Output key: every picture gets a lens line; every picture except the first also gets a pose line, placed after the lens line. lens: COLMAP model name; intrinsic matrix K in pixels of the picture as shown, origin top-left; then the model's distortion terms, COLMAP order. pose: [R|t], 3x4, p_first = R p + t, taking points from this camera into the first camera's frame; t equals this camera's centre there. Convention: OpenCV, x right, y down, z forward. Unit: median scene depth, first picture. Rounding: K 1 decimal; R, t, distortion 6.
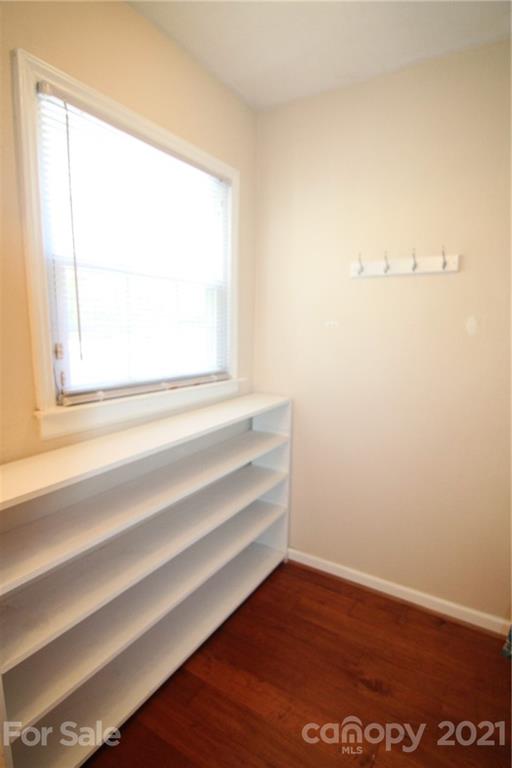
lens RADIAL K [[395.6, 0, 251.3], [0, 395.6, 384.2], [0, 0, 1]] dist [-0.001703, -0.013223]
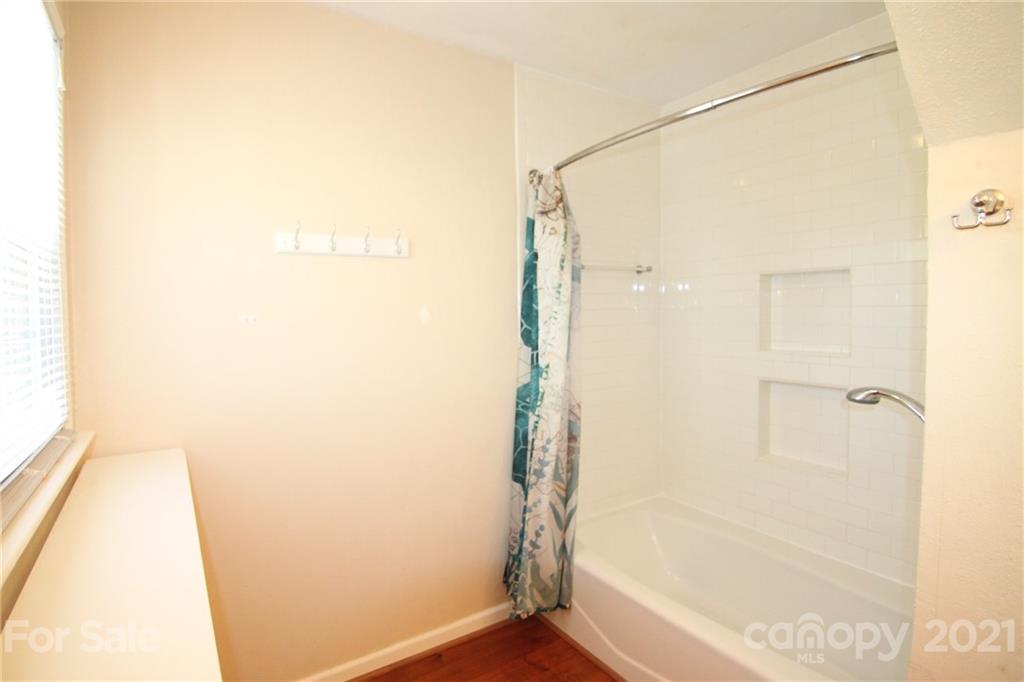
lens RADIAL K [[527.5, 0, 513.7], [0, 527.5, 334.1], [0, 0, 1]] dist [-0.001703, -0.013223]
pose [[0.404067, -0.053178, 0.913182, -0.495313], [0.159032, 0.987189, -0.012881, -0.053006], [-0.900799, 0.150430, 0.407347, 0.297936]]
